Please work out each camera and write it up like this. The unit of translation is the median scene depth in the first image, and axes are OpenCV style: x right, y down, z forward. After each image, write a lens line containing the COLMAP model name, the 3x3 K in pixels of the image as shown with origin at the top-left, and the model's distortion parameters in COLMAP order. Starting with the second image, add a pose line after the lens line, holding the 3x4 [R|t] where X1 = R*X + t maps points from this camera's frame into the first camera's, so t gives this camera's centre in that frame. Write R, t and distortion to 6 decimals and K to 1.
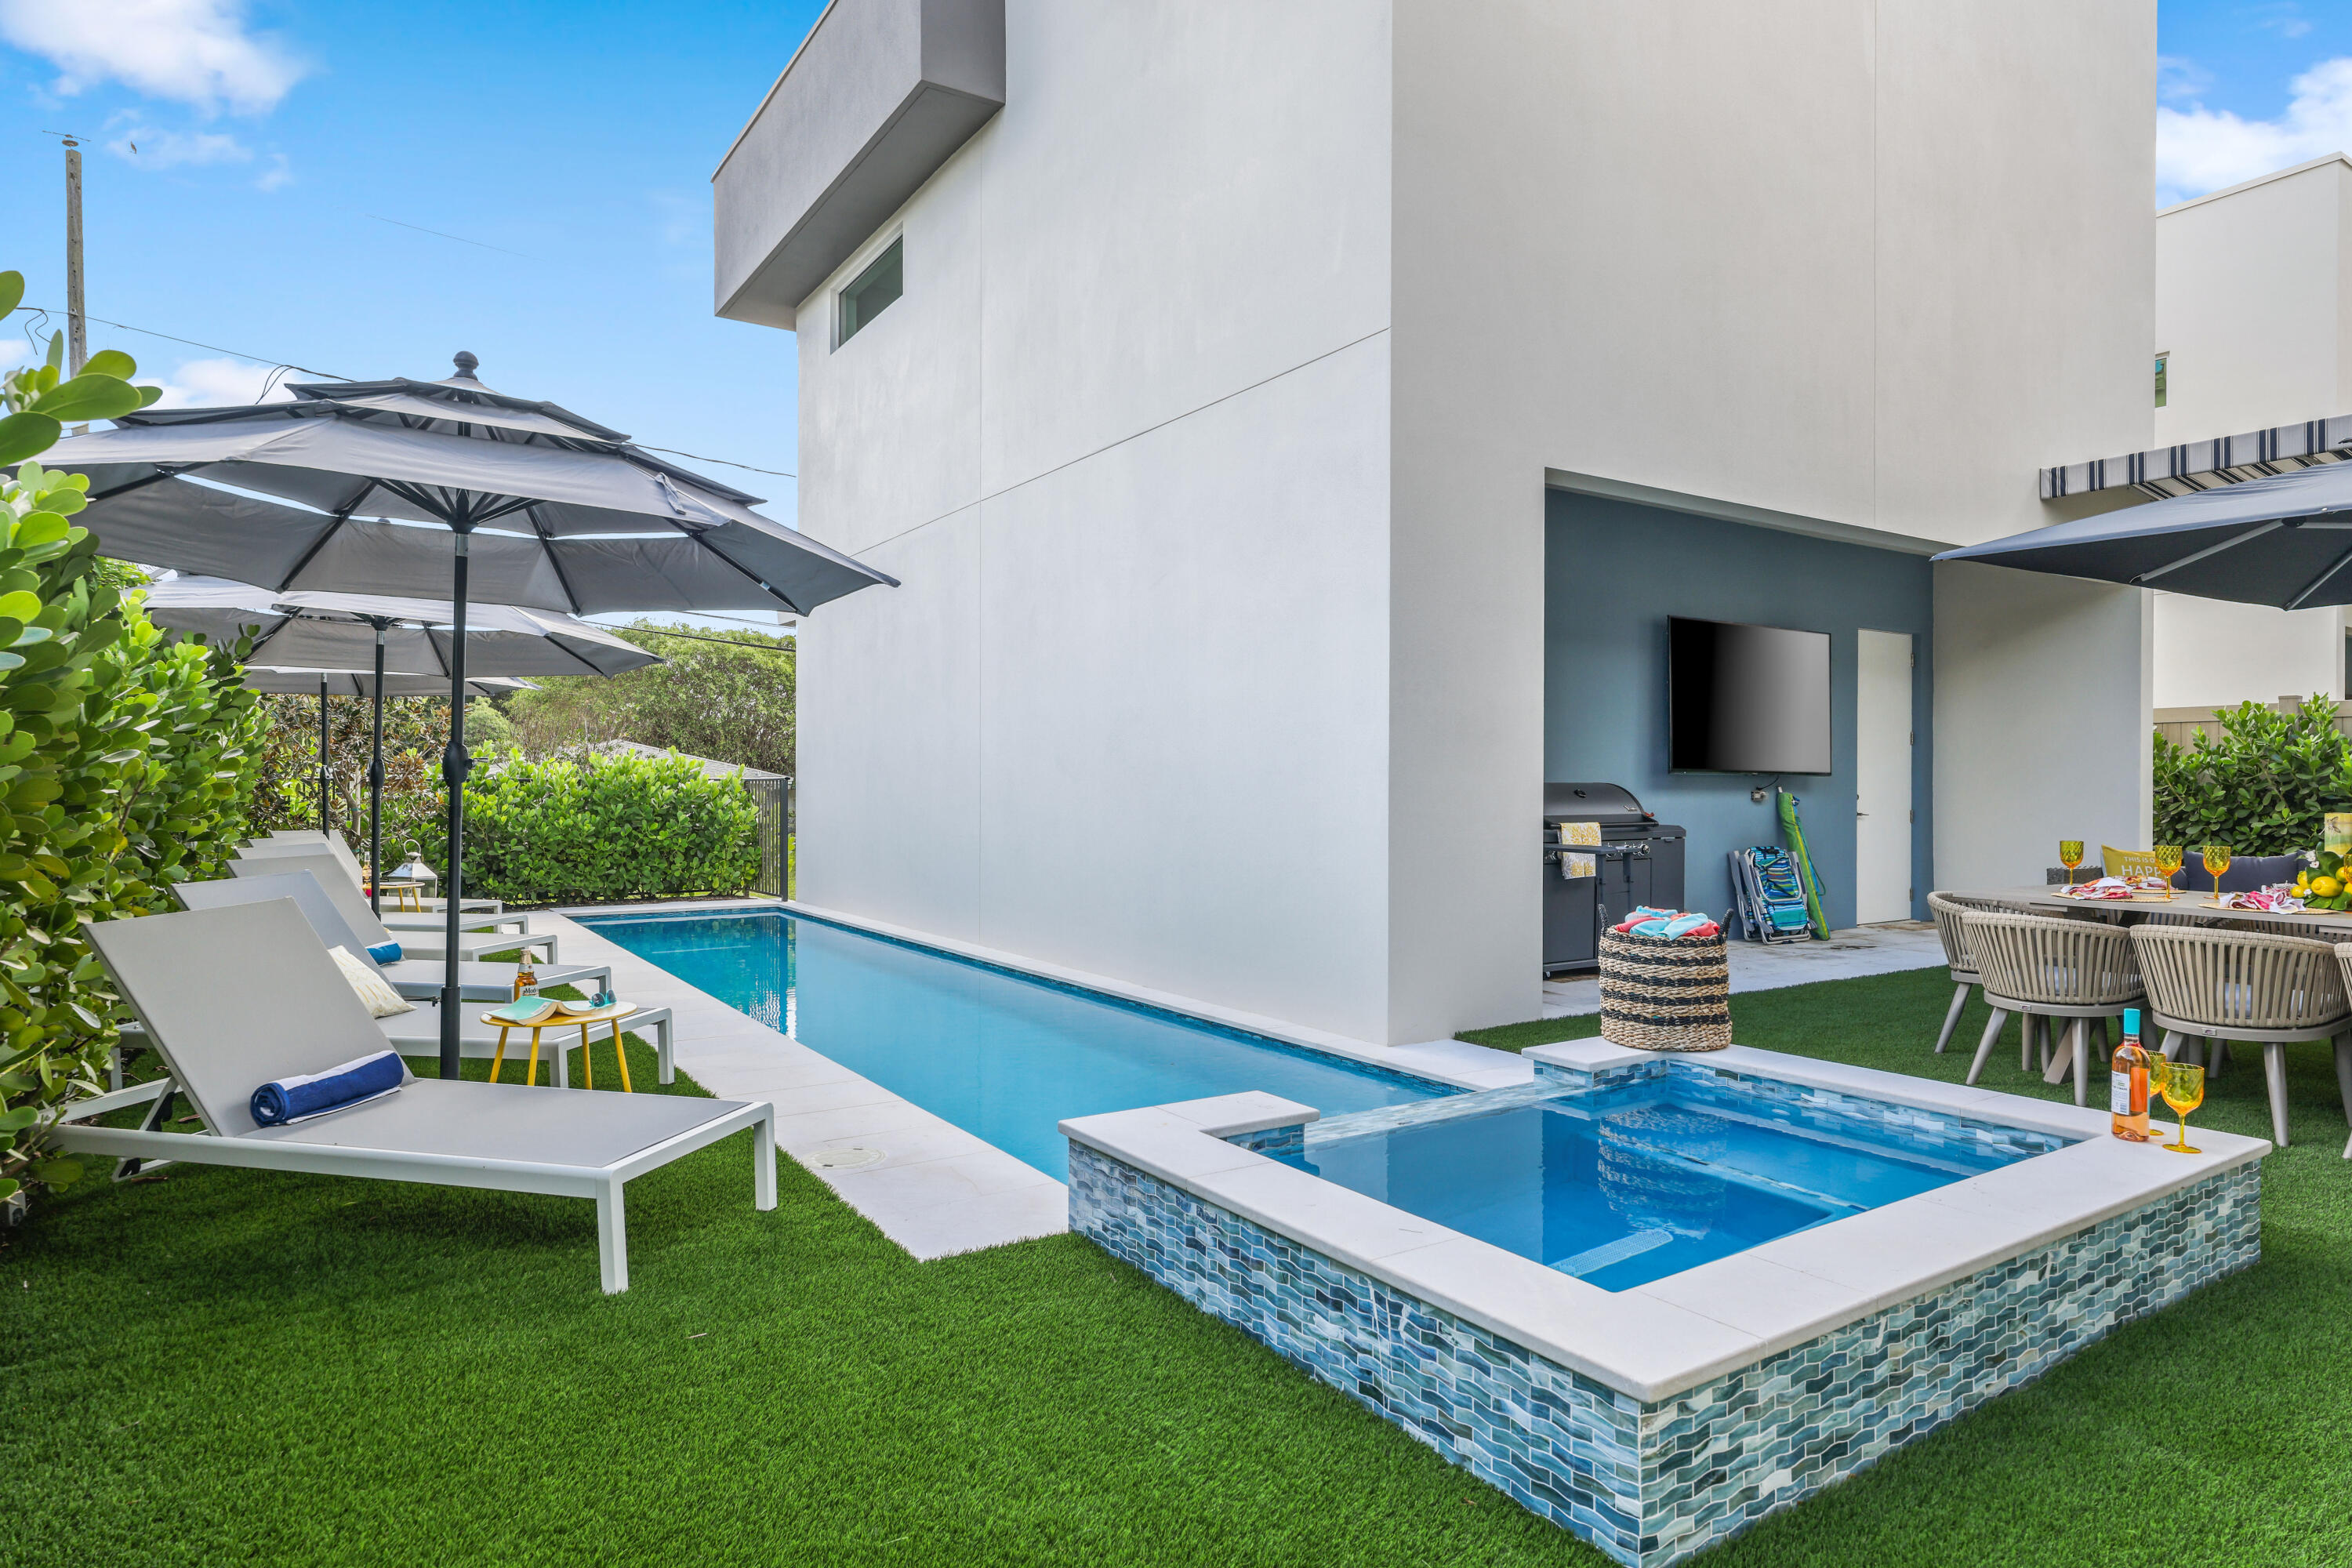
lens RADIAL K [[1325.0, 0, 1177.3], [0, 1325.0, 787.6], [0, 0, 1]] dist [0.001114, 0.001261]
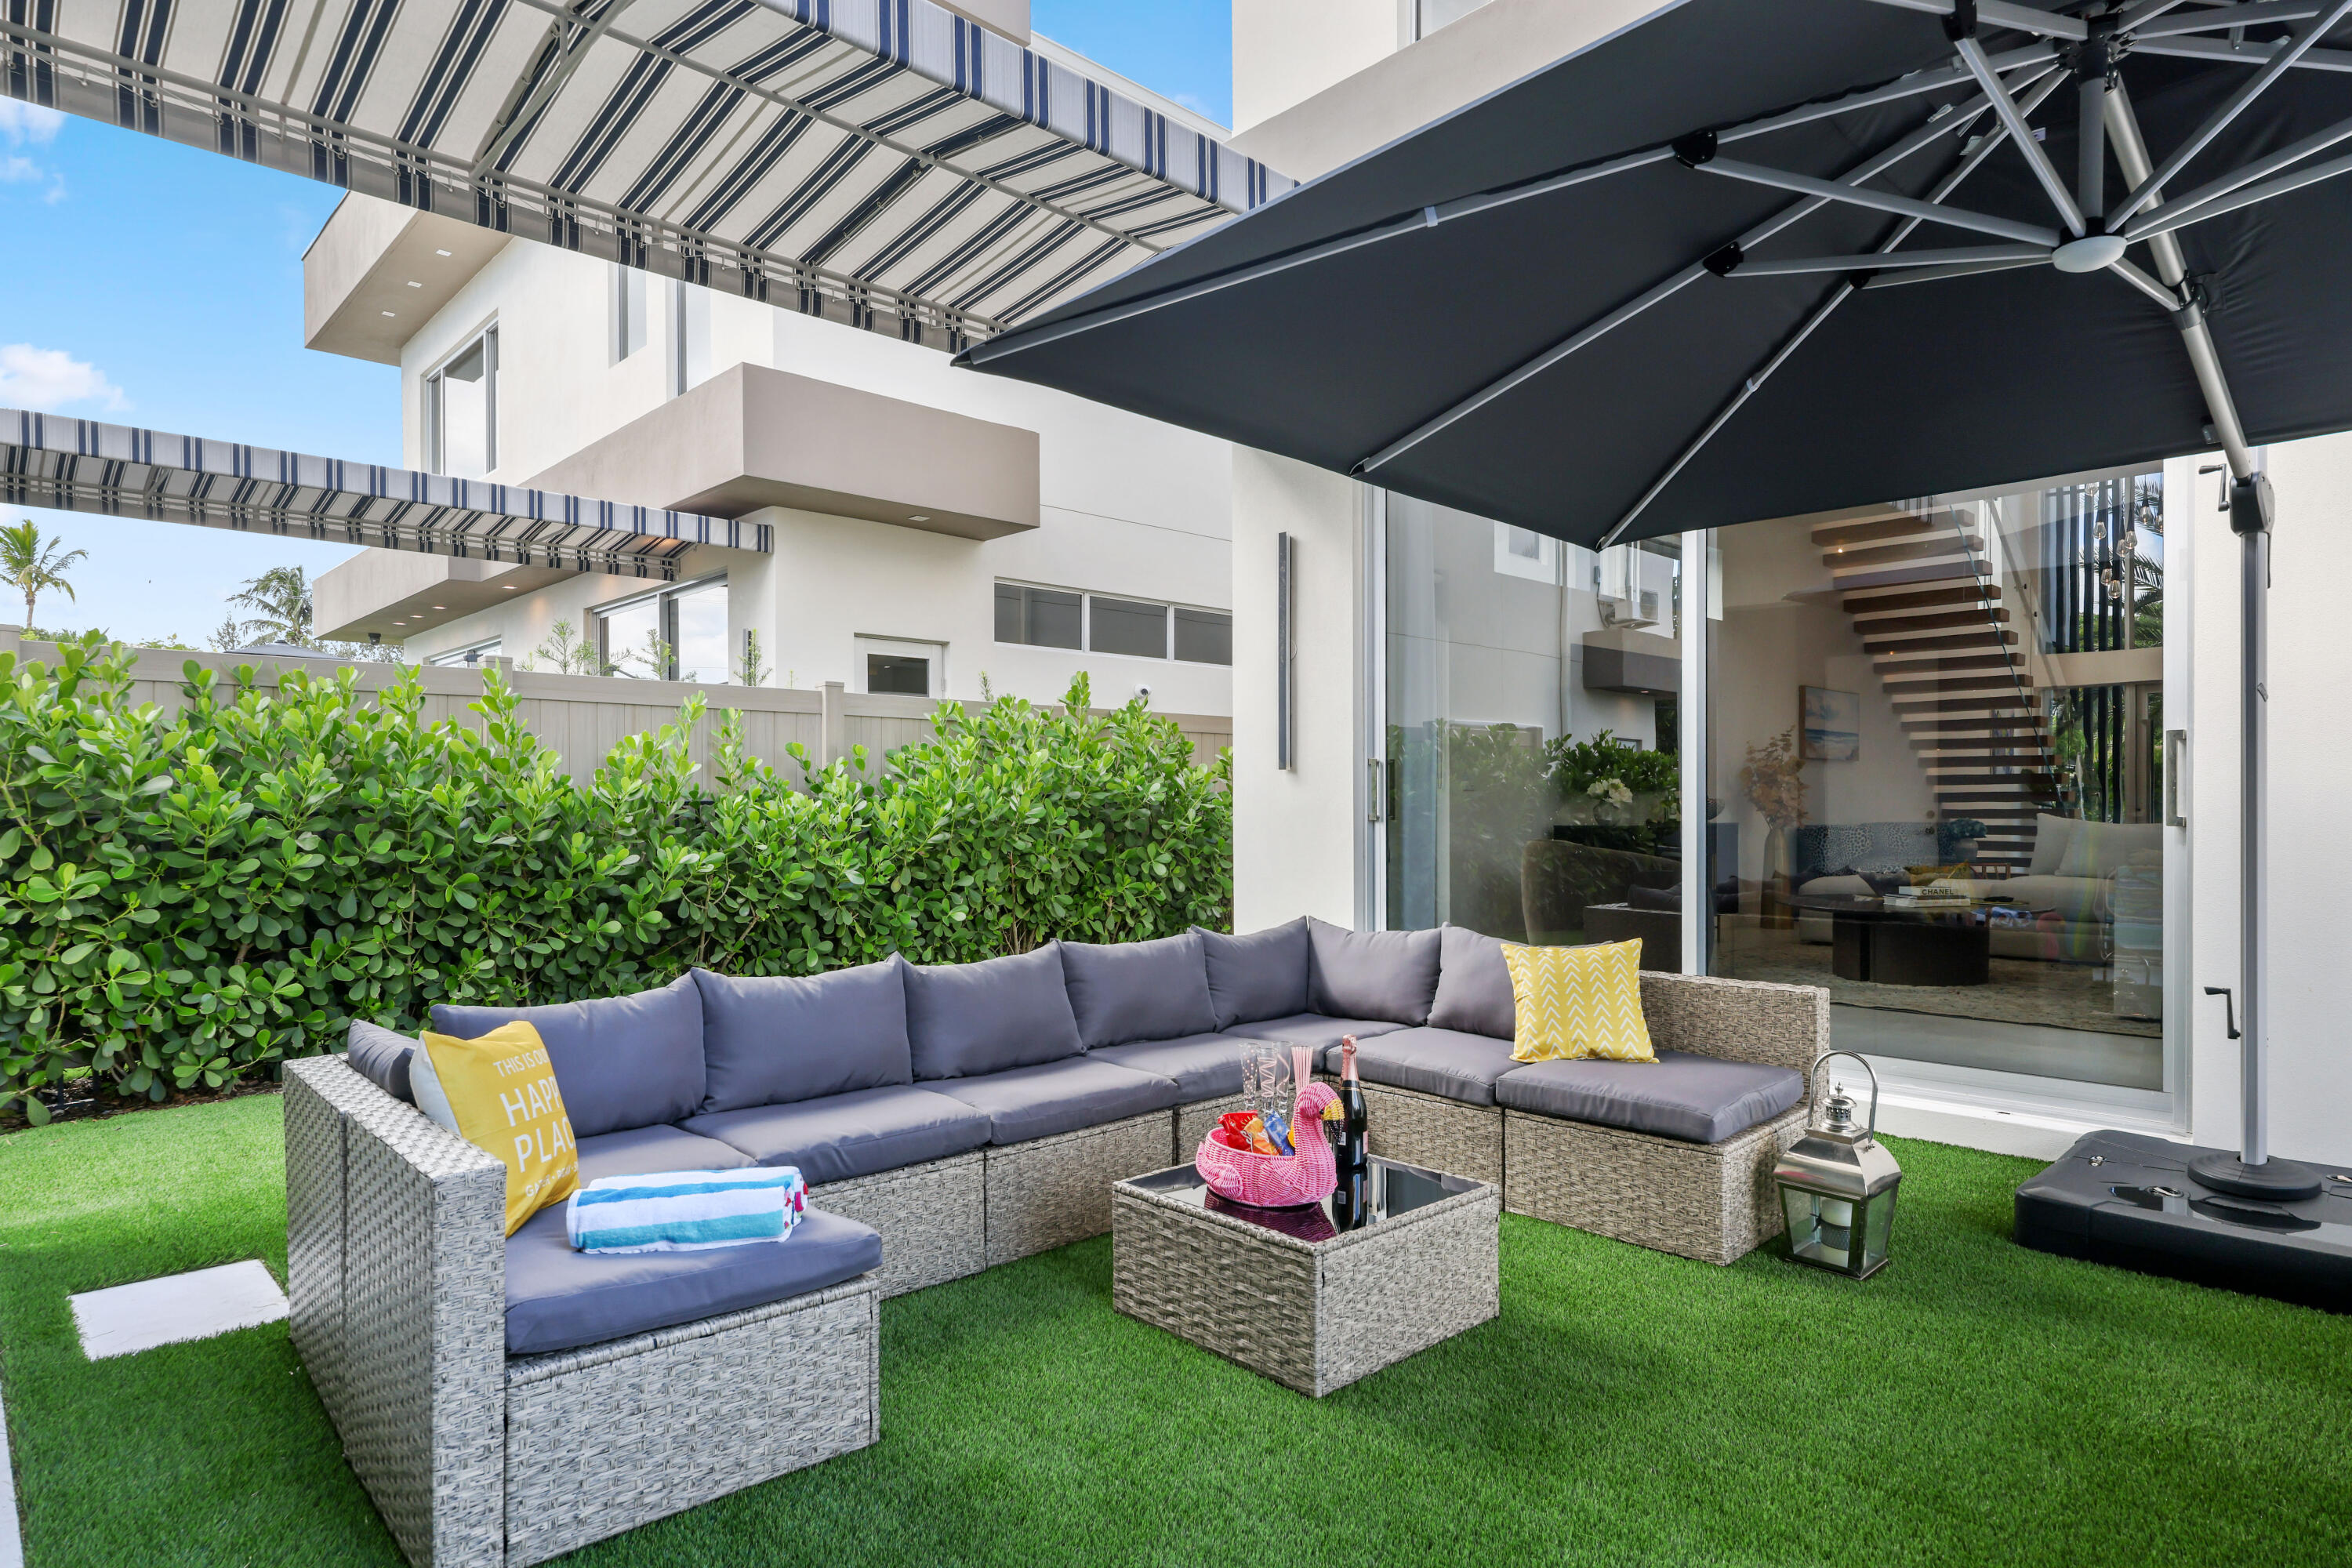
lens RADIAL K [[1323.2, 0, 1184.7], [0, 1323.2, 813.3], [0, 0, 1]] dist [0.005405, 0.001905]
pose [[-0.183286, -0.007006, 0.983035, 0.379090], [0.007203, 0.999938, 0.008469, -0.004091], [-0.983033, 0.008633, -0.183224, 0.868116]]
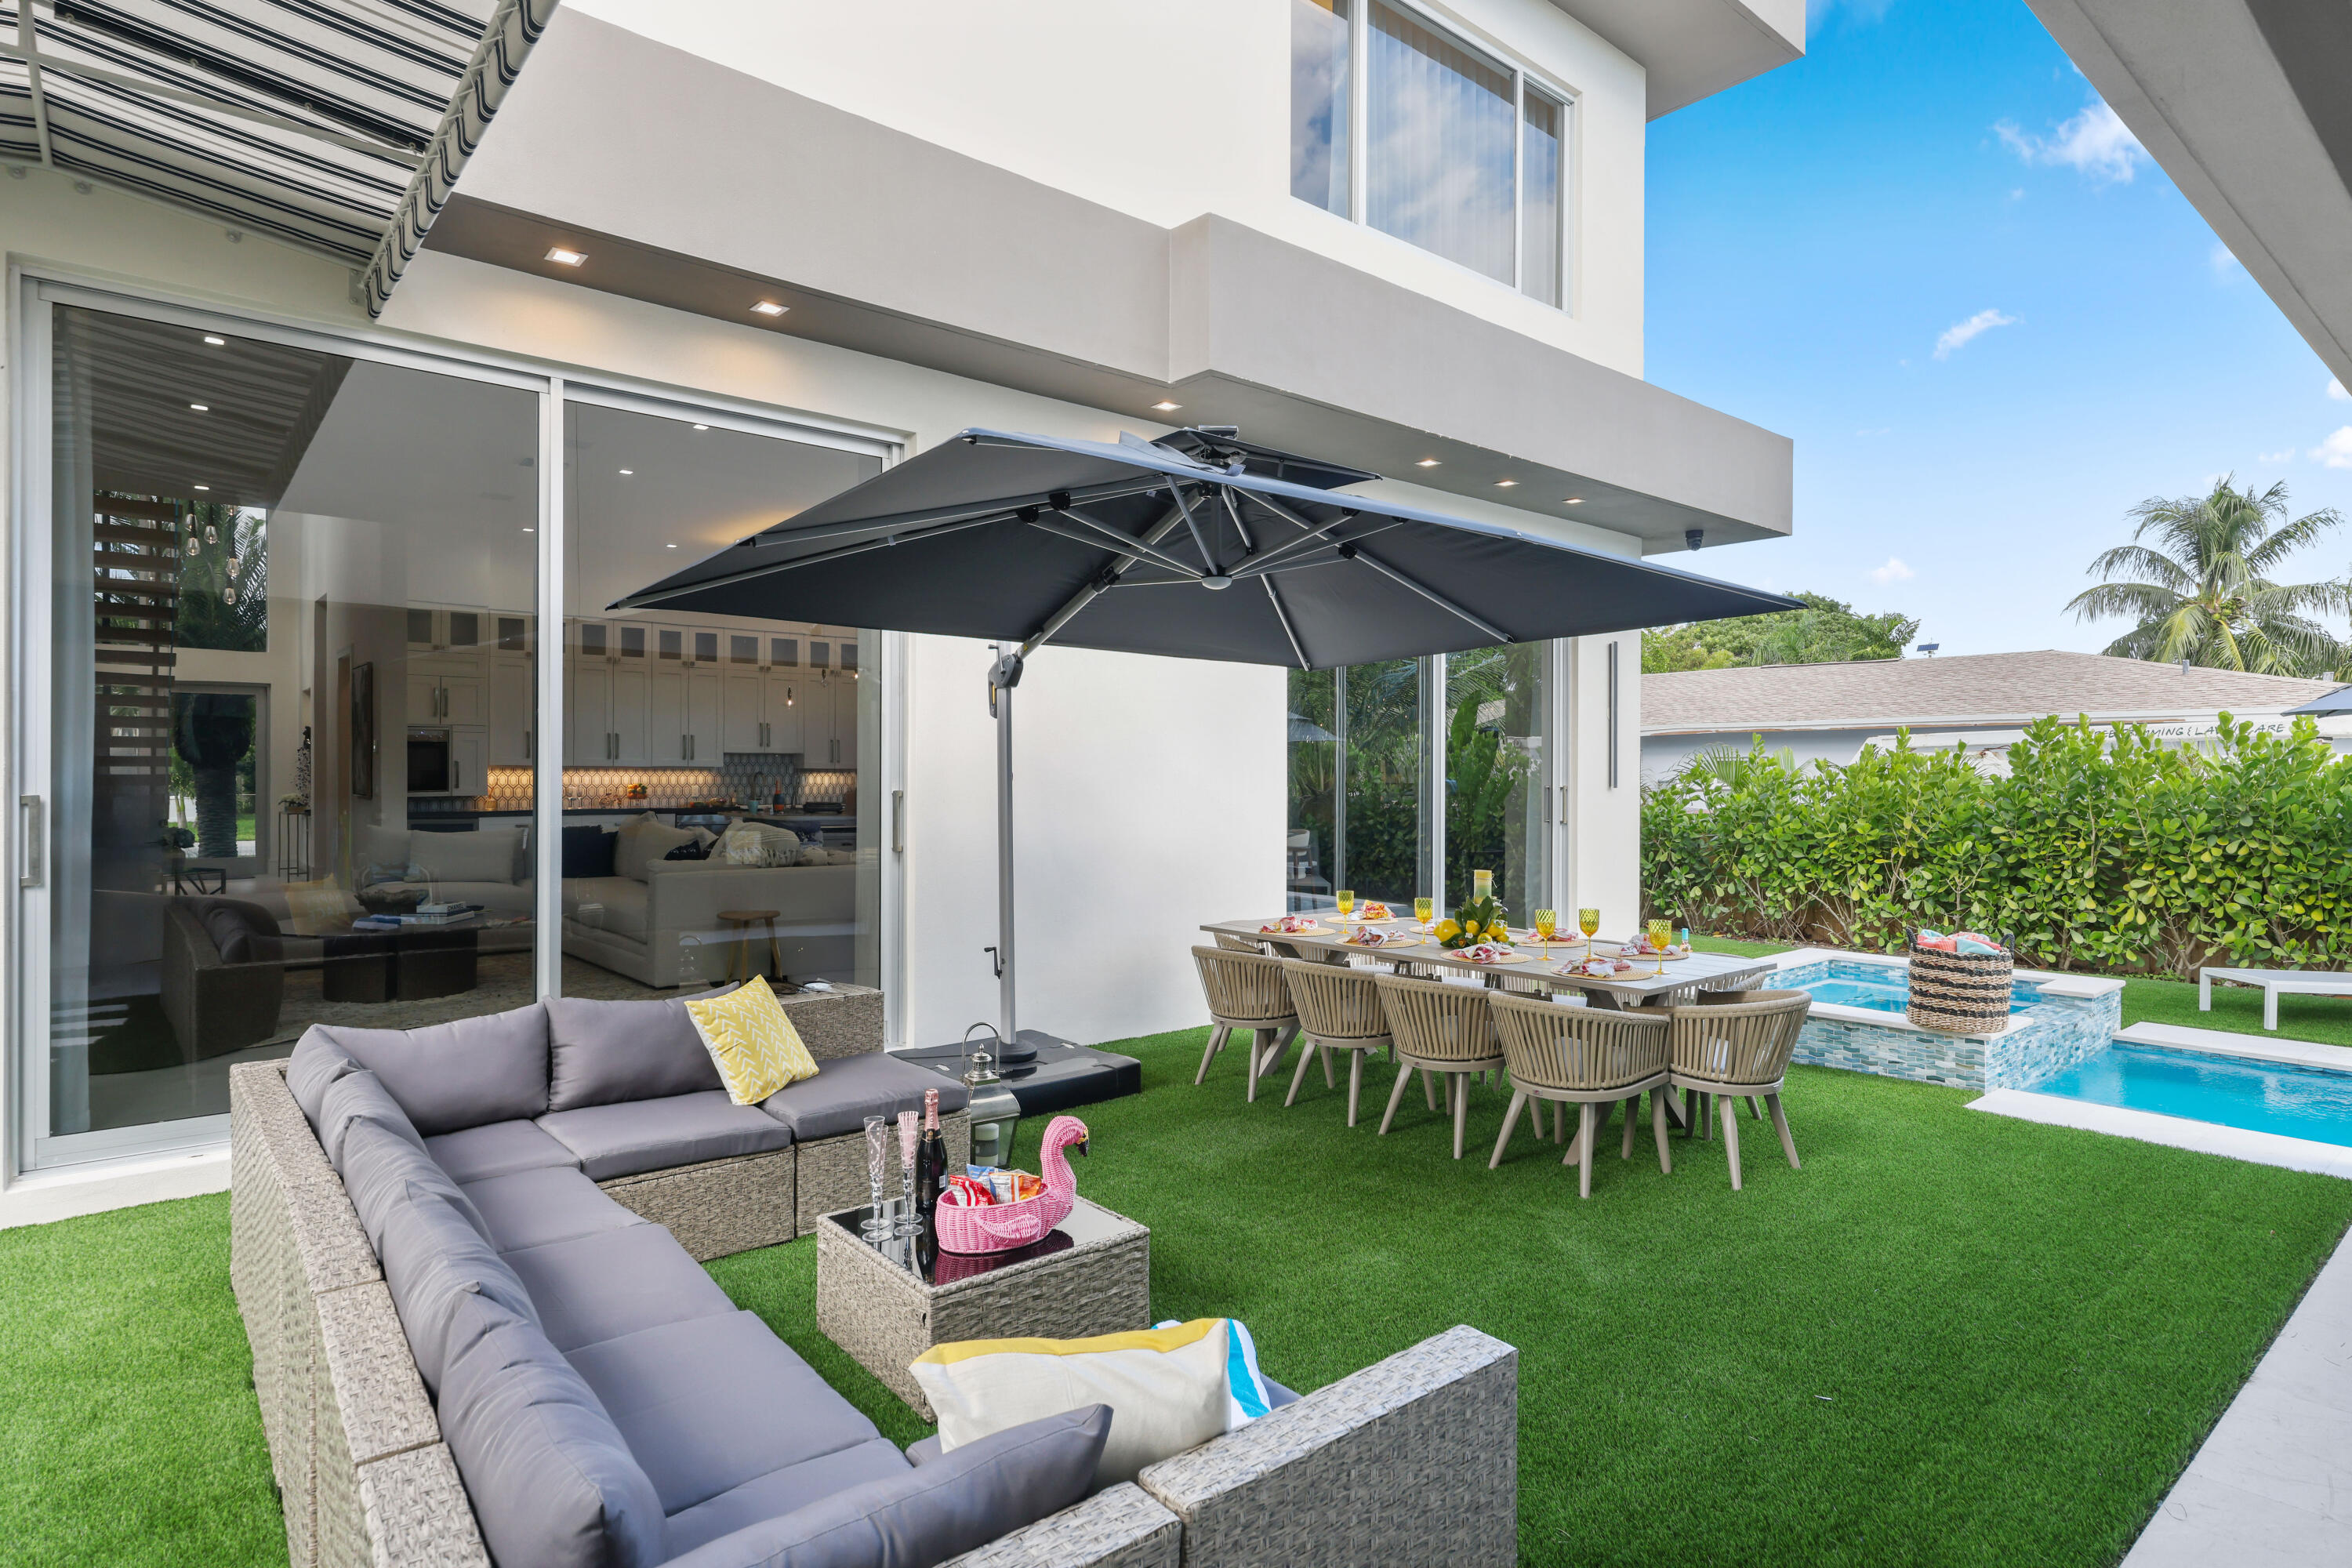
lens RADIAL K [[1244.4, 0, 1176.9], [0, 1244.4, 777.1], [0, 0, 1]] dist [0.003025, -0.000042]
pose [[-0.992182, -0.005207, -0.124687, 0.706944], [-0.005658, 0.999979, 0.003262, -0.038042], [0.124667, 0.003942, -0.992191, 1.150871]]
